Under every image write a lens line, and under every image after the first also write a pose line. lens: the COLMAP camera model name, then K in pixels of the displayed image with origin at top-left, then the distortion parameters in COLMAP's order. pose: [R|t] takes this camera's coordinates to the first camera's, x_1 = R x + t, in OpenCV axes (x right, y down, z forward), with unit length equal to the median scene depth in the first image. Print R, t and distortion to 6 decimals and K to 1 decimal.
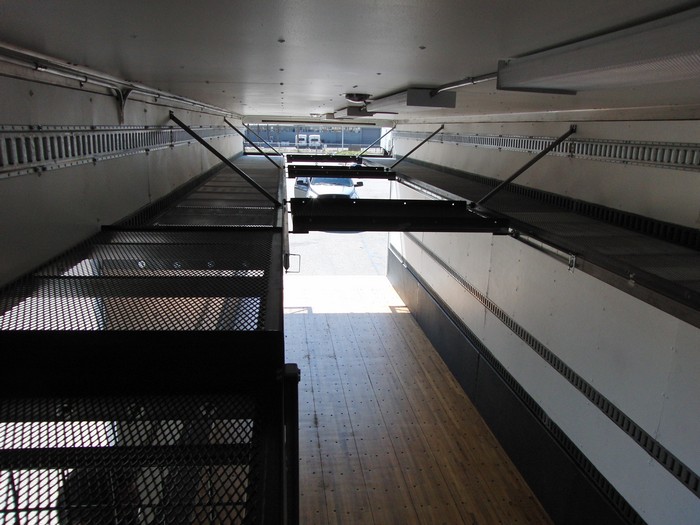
lens RADIAL K [[556.0, 0, 350.0], [0, 556.0, 262.5], [0, 0, 1]] dist [-0.157462, 0.131116]
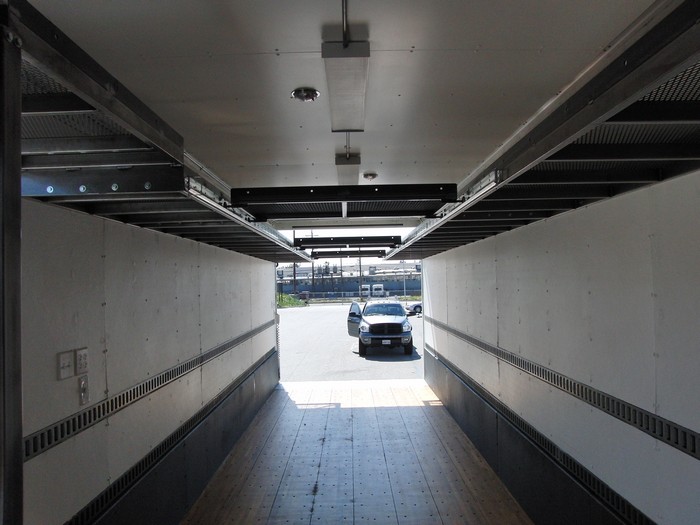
lens RADIAL K [[556.0, 0, 350.0], [0, 556.0, 262.5], [0, 0, 1]] dist [-0.157462, 0.131116]
pose [[0.991682, -0.057770, -0.115021, 0.079164], [0.024489, 0.961979, -0.272024, 0.115512], [0.126363, 0.266945, 0.955392, 0.037440]]
